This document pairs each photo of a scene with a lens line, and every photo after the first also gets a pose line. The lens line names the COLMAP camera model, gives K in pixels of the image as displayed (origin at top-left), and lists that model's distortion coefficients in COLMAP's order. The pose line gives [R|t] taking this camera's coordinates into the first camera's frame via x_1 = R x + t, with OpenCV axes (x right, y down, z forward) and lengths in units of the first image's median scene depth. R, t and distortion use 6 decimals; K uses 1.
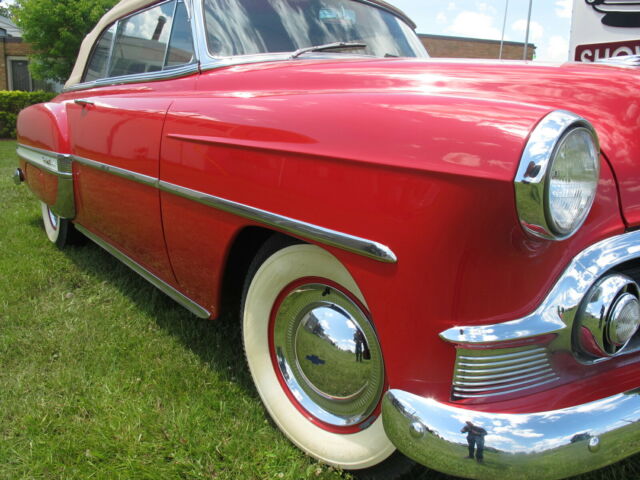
lens RADIAL K [[543.0, 0, 319.9], [0, 543.0, 251.6], [0, 0, 1]] dist [-0.147676, 0.109760]
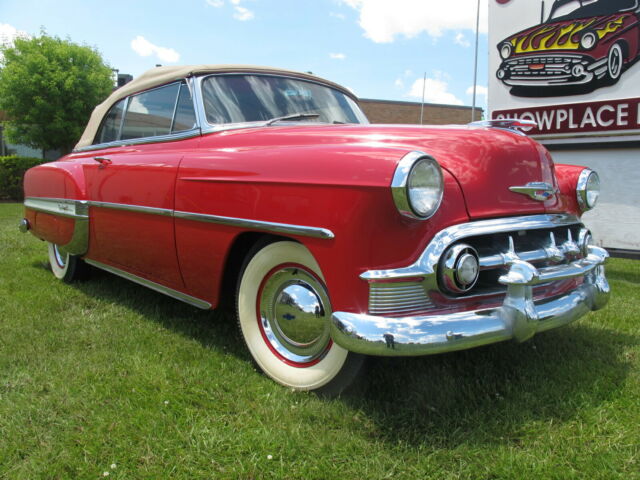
lens RADIAL K [[543.0, 0, 319.9], [0, 543.0, 251.6], [0, 0, 1]] dist [-0.147676, 0.109760]
pose [[0.997732, -0.021471, 0.063801, -0.009757], [0.028526, 0.993319, -0.111818, 0.126537], [-0.060974, 0.113384, 0.991678, -0.366154]]
